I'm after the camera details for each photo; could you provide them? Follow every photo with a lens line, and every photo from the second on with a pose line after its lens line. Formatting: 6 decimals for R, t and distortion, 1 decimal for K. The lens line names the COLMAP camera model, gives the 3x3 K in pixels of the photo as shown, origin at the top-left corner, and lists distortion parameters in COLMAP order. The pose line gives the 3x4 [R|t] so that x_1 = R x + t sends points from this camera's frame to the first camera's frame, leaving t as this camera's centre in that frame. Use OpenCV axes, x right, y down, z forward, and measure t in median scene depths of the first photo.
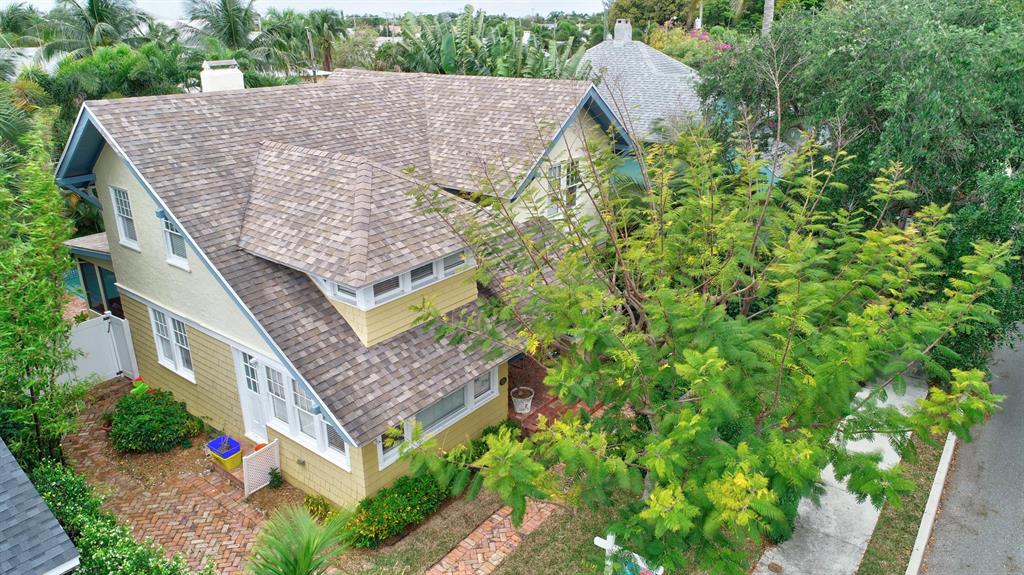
lens RADIAL K [[684.6, 0, 511.1], [0, 684.6, 284.4], [0, 0, 1]] dist [0.000560, 0.000052]
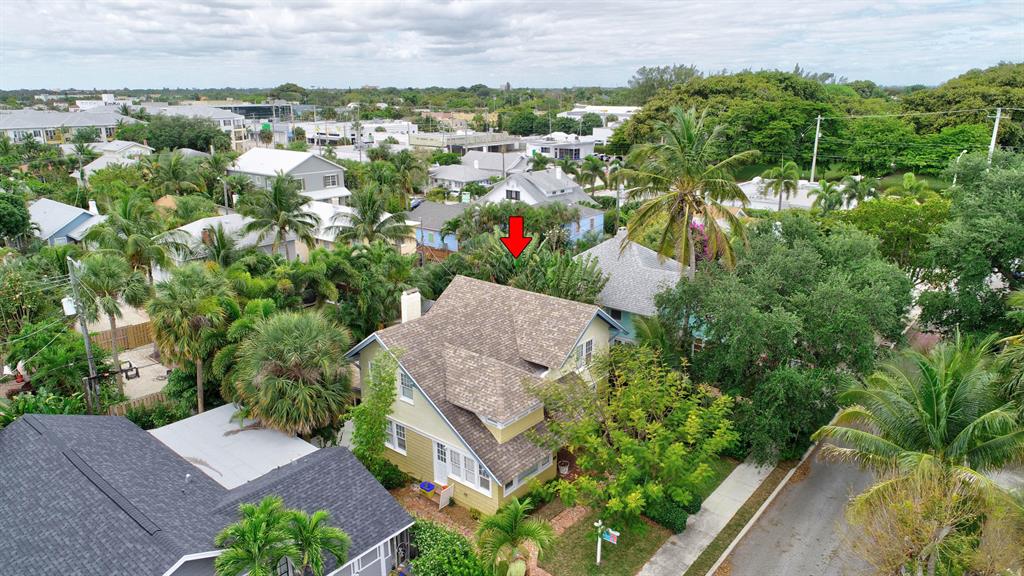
lens RADIAL K [[684.6, 0, 513.6], [0, 684.6, 292.9], [0, 0, 1]] dist [0.000560, 0.000052]
pose [[0.999522, 0.011845, -0.028573, -0.097179], [-0.013817, 0.997462, -0.069848, -0.250806], [0.027673, 0.070209, 0.997148, -1.319737]]
